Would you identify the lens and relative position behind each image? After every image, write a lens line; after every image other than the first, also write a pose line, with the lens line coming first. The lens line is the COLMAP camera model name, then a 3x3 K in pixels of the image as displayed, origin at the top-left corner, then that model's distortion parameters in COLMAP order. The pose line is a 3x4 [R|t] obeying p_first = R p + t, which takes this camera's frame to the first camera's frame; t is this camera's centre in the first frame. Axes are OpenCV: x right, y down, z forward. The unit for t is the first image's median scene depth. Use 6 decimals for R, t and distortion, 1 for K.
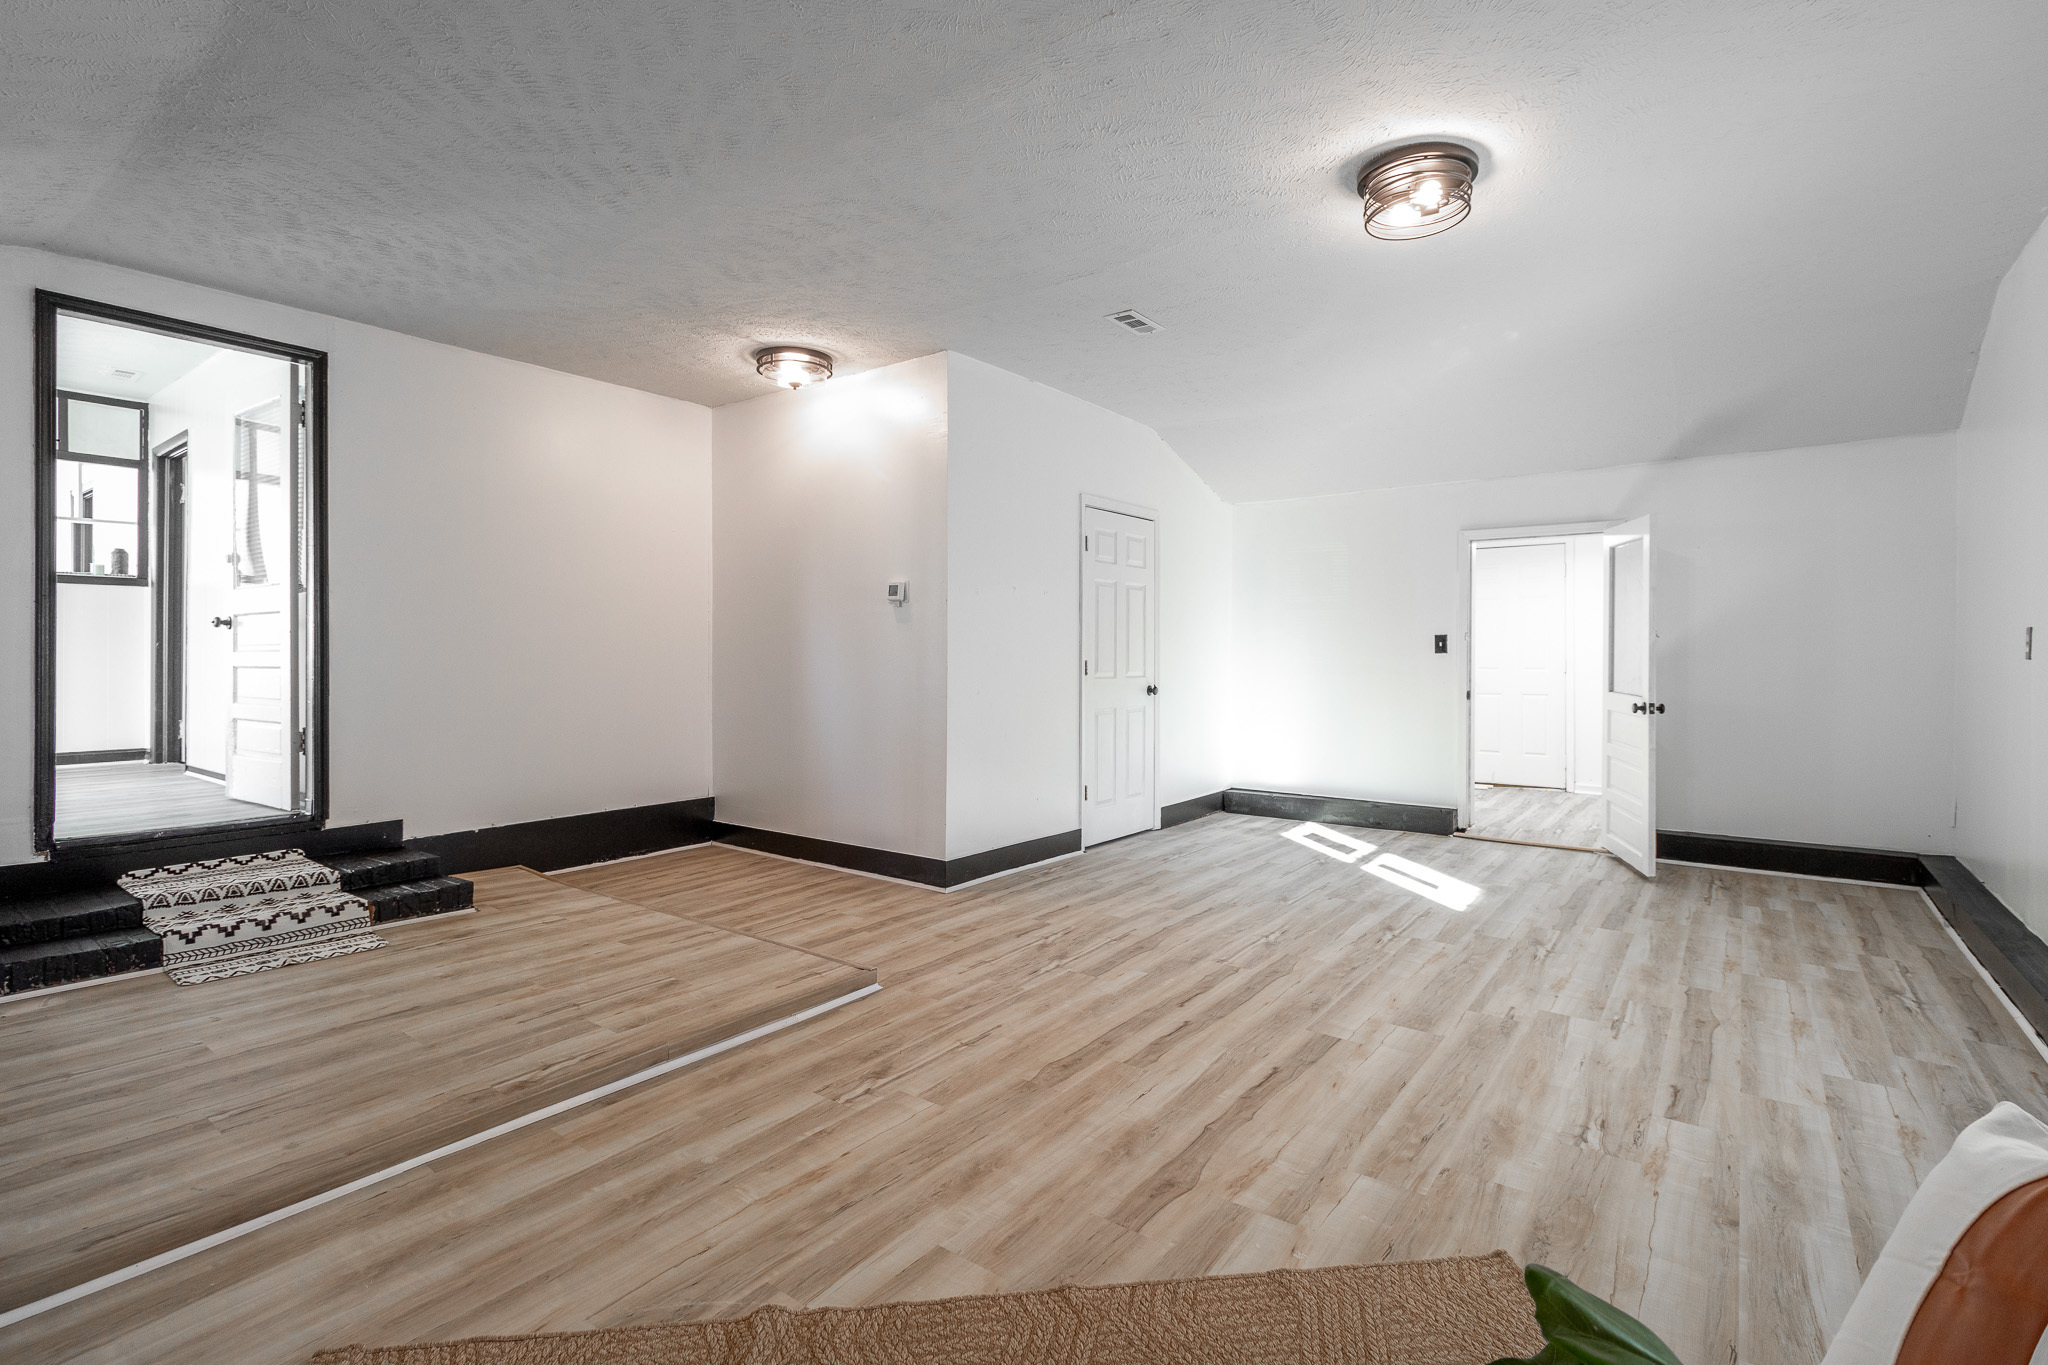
lens RADIAL K [[949.2, 0, 1033.3], [0, 949.2, 653.6], [0, 0, 1]] dist [0.000157, 0.000173]
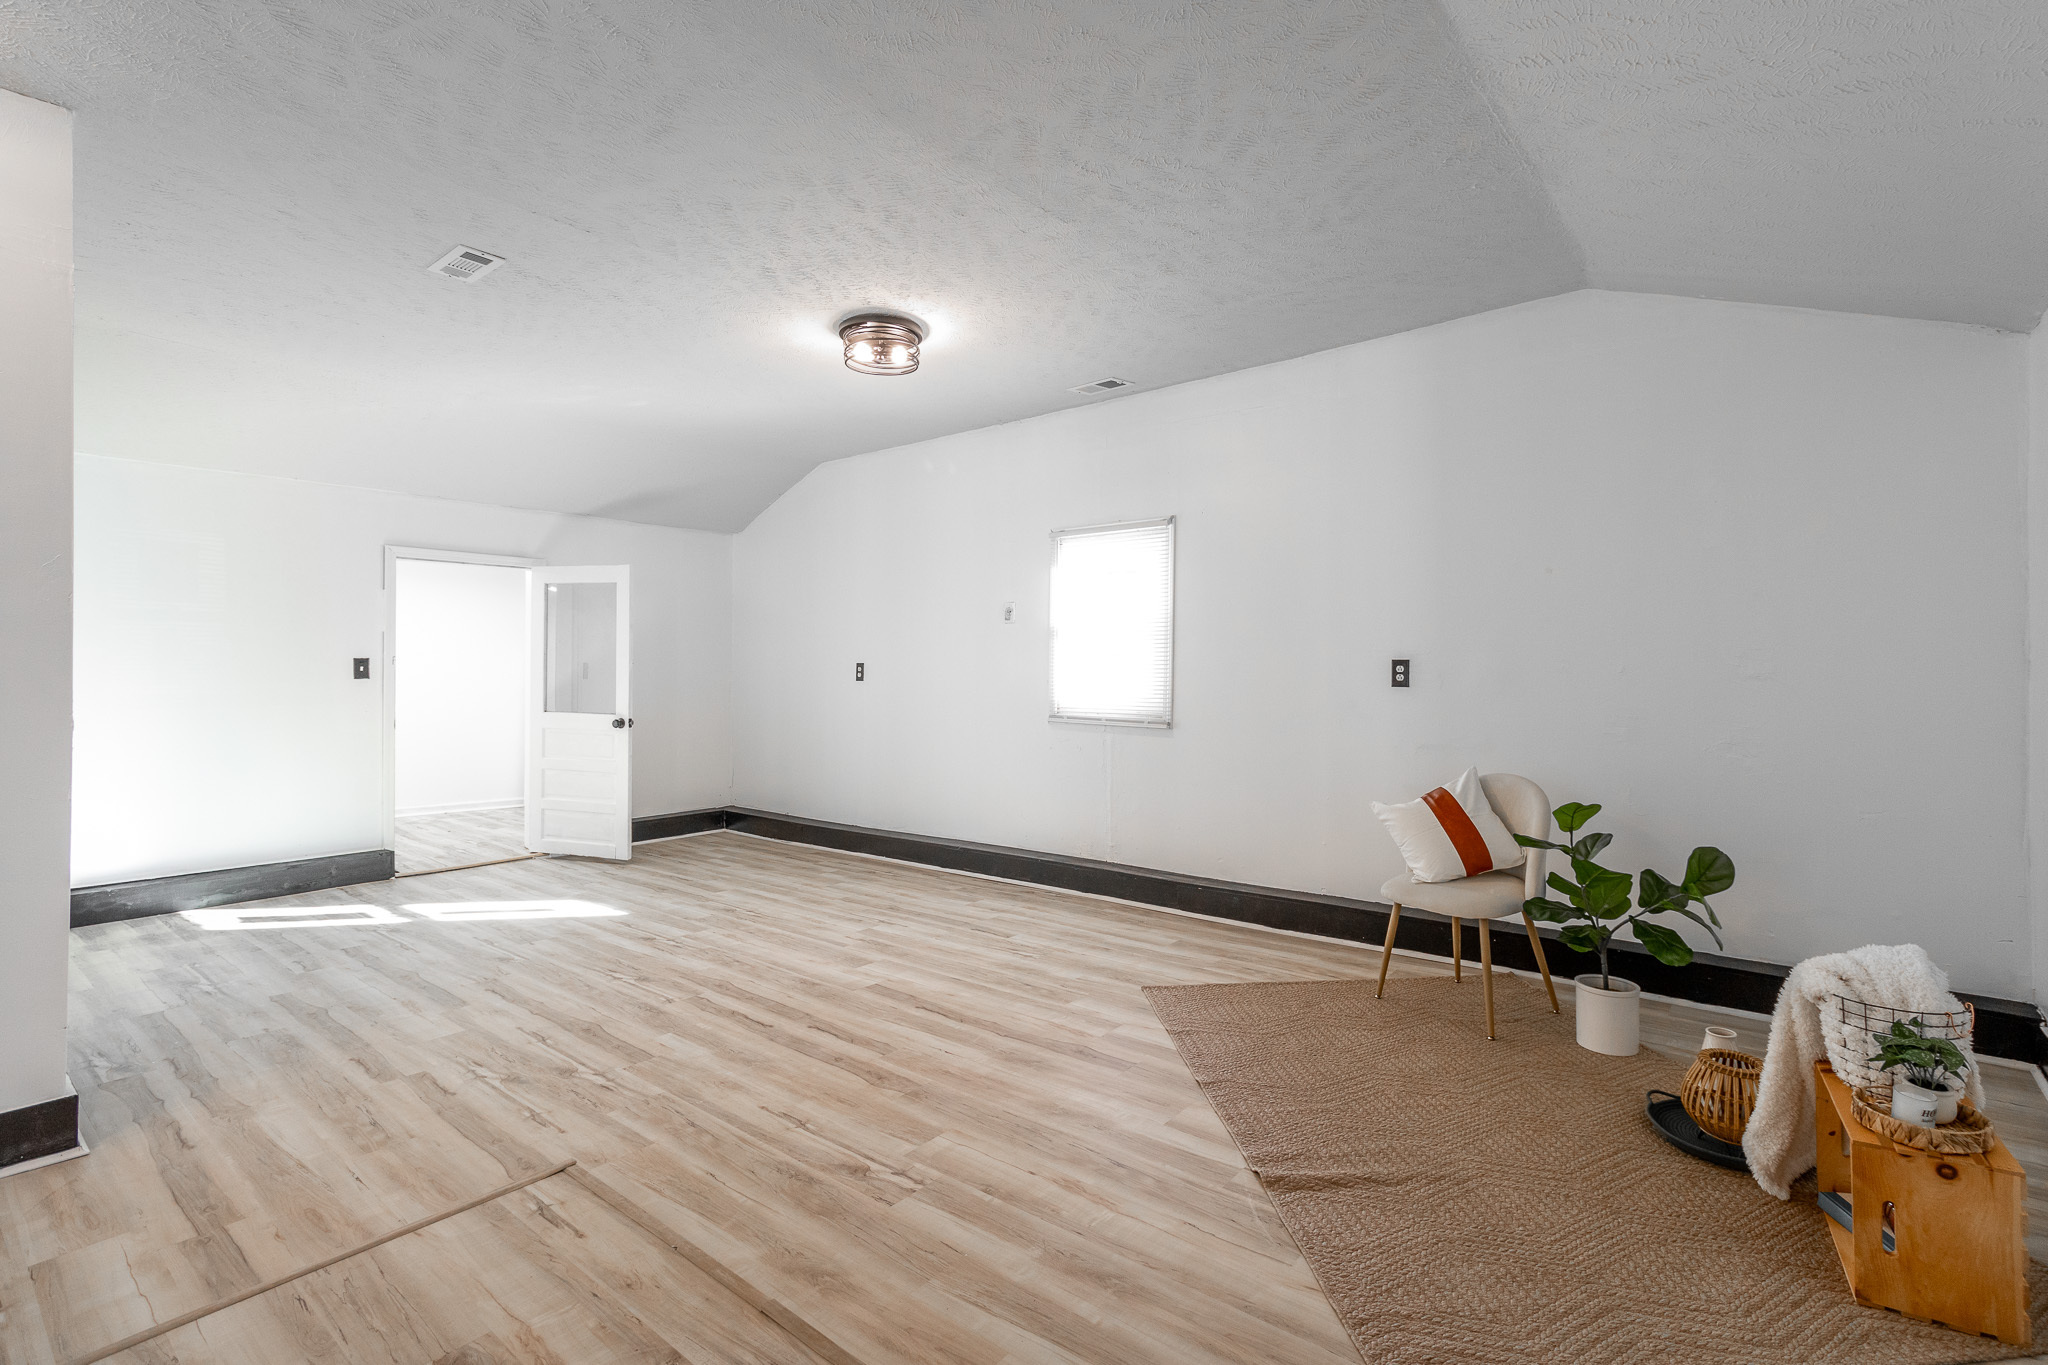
lens RADIAL K [[949.2, 0, 1033.3], [0, 949.2, 653.6], [0, 0, 1]] dist [0.000157, 0.000173]
pose [[0.042216, 0.011516, 0.999042, -0.883887], [0.001958, 0.999931, -0.011609, -0.025752], [-0.999107, 0.002446, 0.042191, 0.670192]]
